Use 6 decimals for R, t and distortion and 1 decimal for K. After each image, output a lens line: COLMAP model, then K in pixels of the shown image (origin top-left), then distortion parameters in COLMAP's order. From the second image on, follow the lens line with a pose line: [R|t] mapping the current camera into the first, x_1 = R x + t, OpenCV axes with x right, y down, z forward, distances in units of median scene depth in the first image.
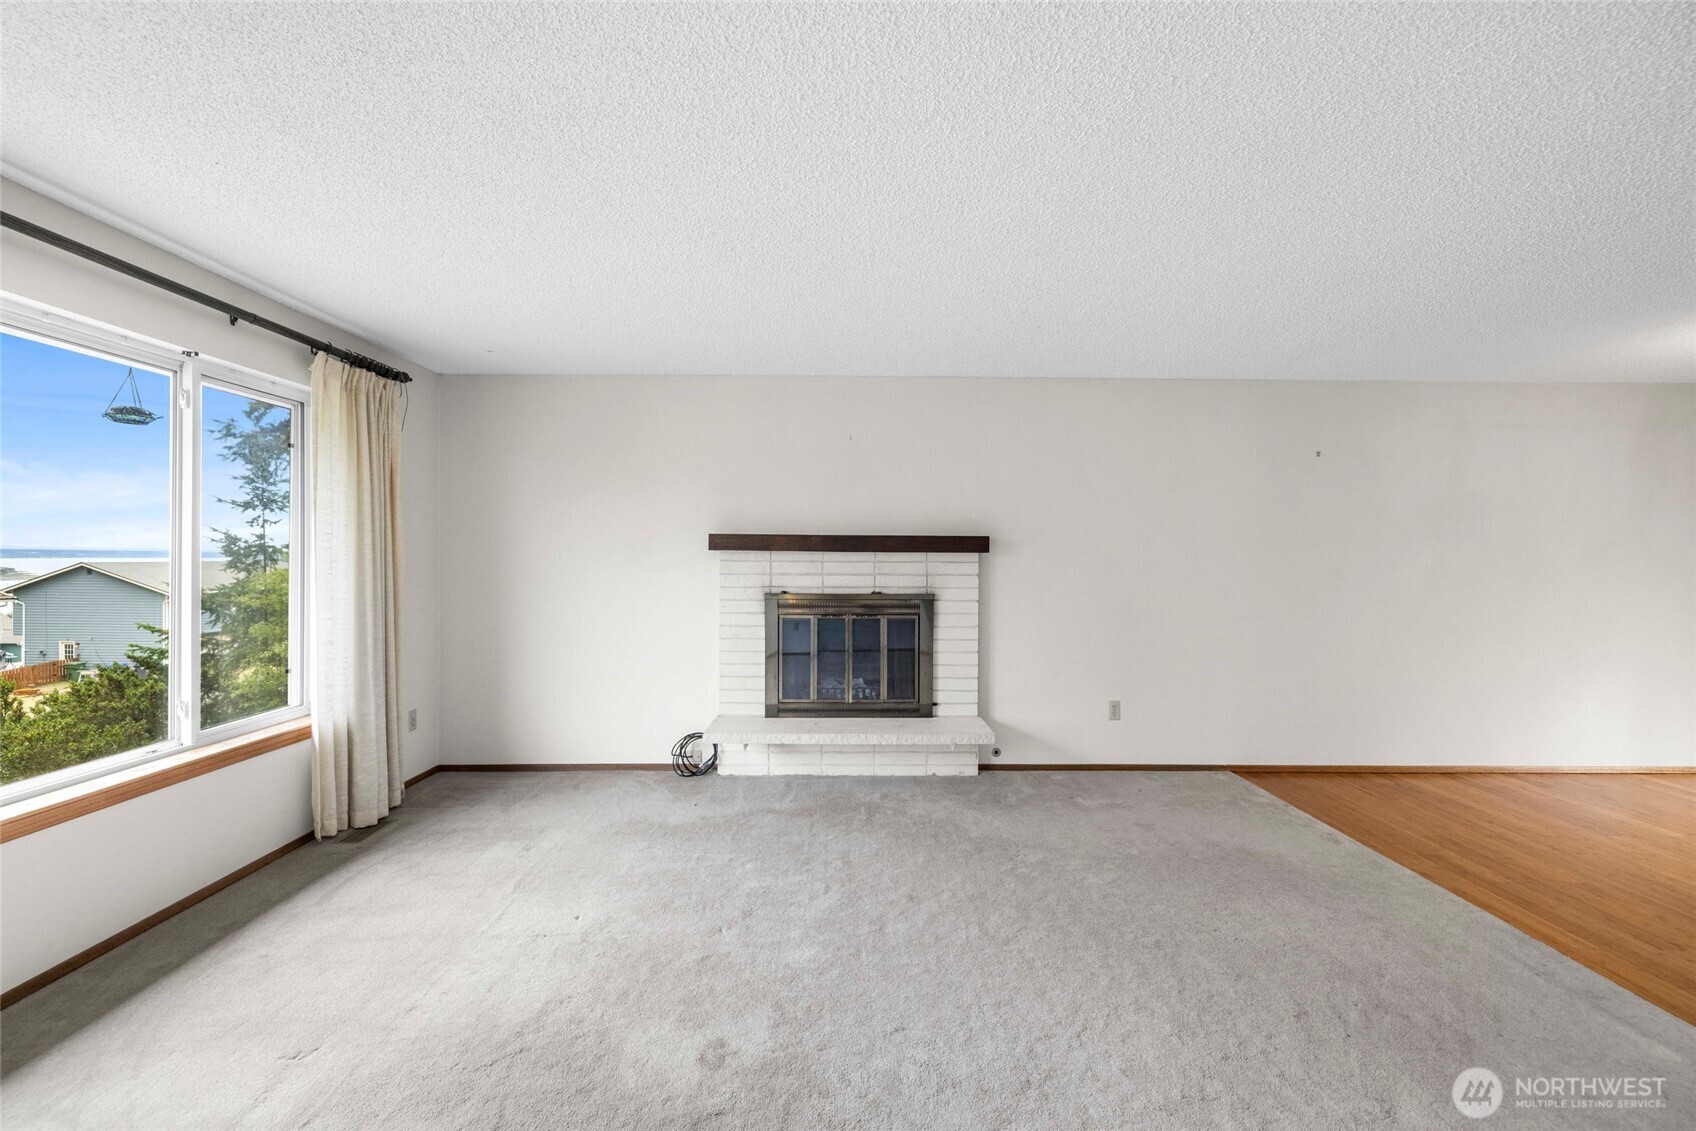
lens RADIAL K [[716.9, 0, 844.2], [0, 716.9, 557.6], [0, 0, 1]] dist [-0.001118, -0.000366]
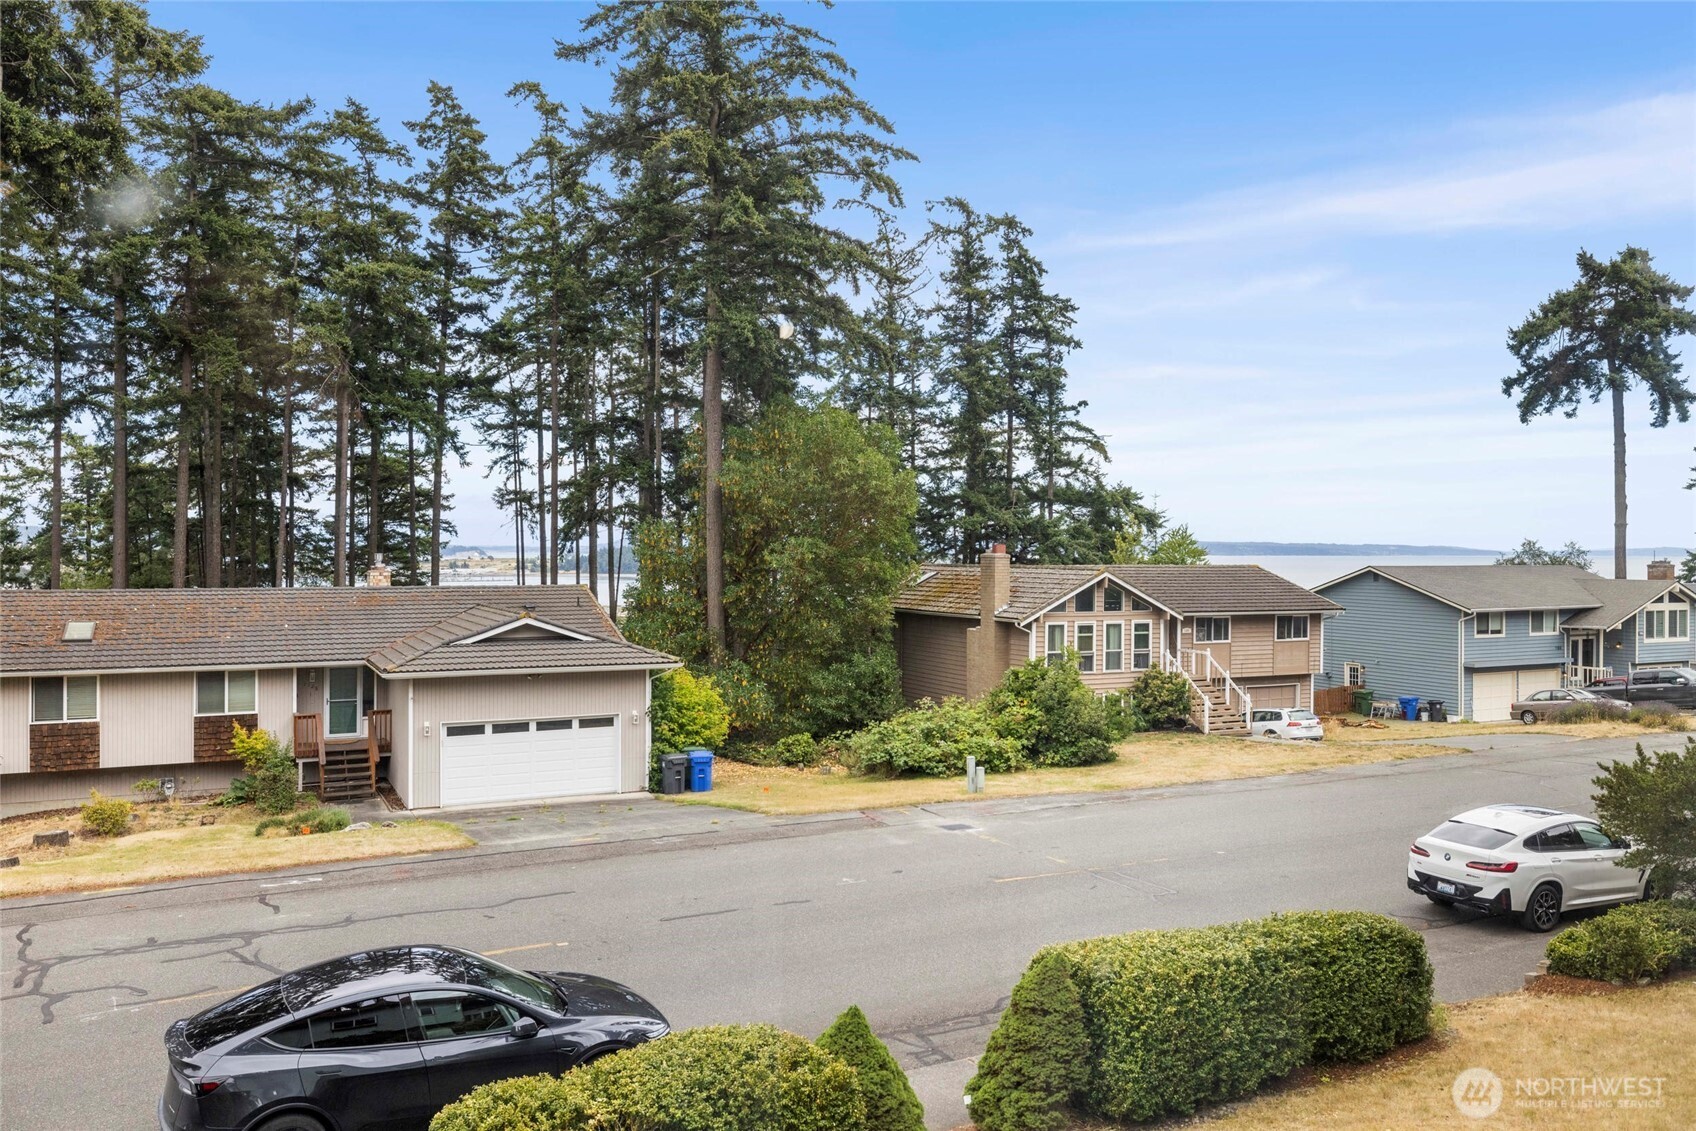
lens RADIAL K [[1290.9, 0, 853.4], [0, 1290.9, 549.6], [0, 0, 1]] dist [-0.000949, 0.005234]
pose [[0.458300, -0.002050, -0.888795, -0.616942], [-0.003170, 0.999987, -0.003941, -0.055905], [0.888792, 0.004624, 0.458288, -2.047507]]
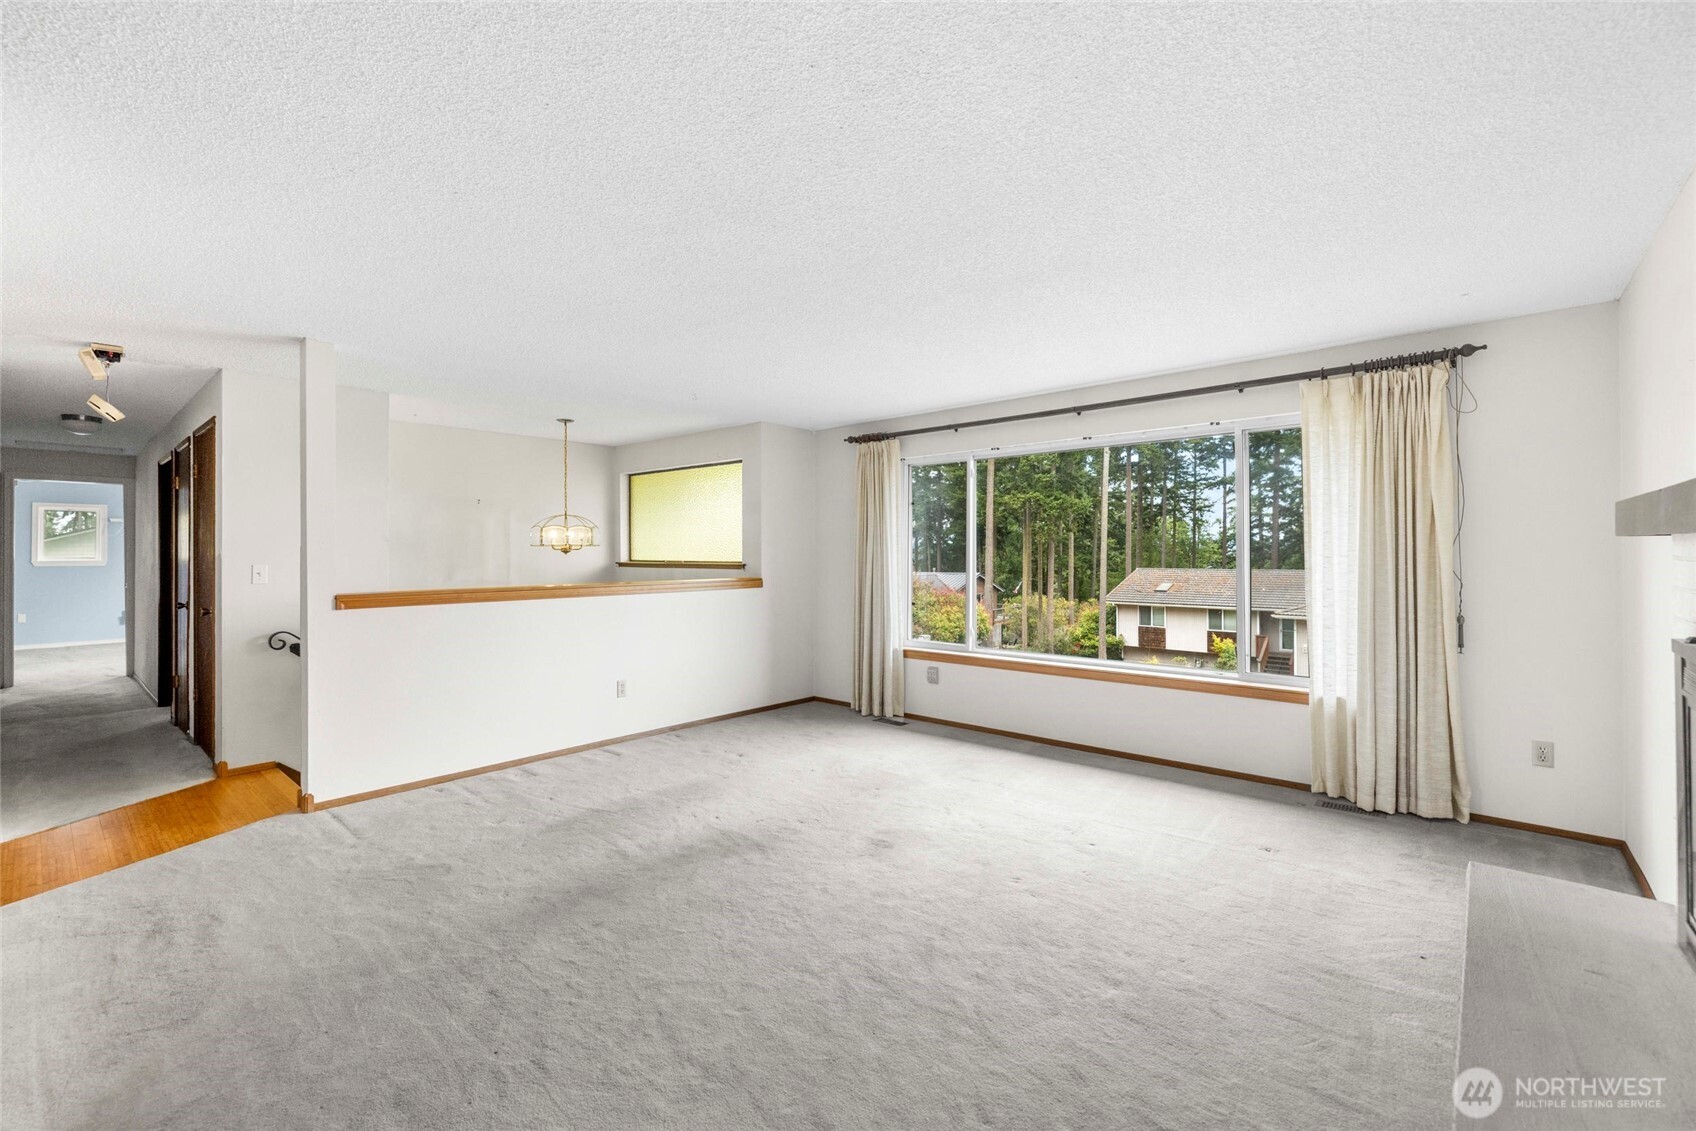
lens RADIAL K [[716.9, 0, 844.2], [0, 716.9, 557.6], [0, 0, 1]] dist [-0.001118, -0.000366]
pose [[-0.671540, 0.000962, -0.740968, 0.515639], [-0.000458, 0.999998, 0.001713, 0.003906], [0.740968, 0.001489, -0.671538, 0.936524]]
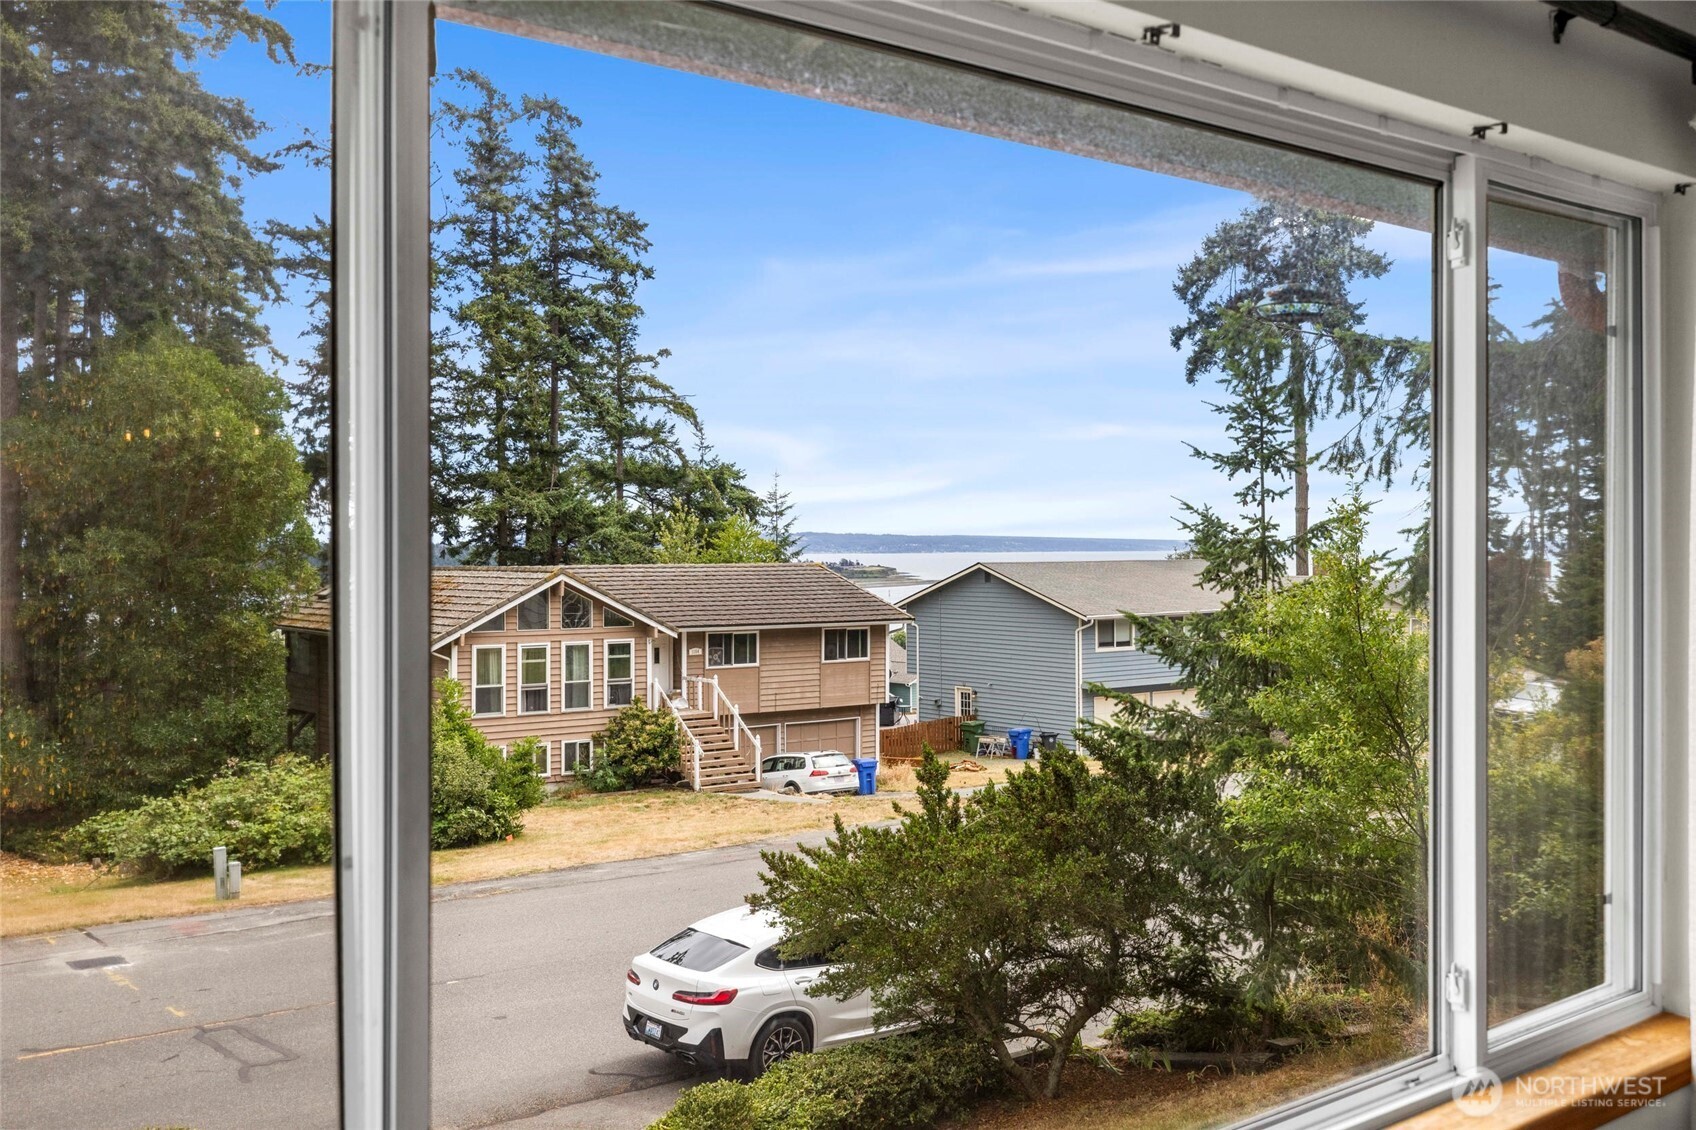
lens RADIAL K [[1650.4, 0, 848.0], [0, 1650.4, 565.0], [0, 0, 1]] dist [-0.002504, -0.009283]
pose [[0.628990, 0.000855, -0.777413, -0.269002], [0.007094, 0.999951, 0.006838, -0.029624], [0.777381, -0.009816, 0.628954, 0.078461]]
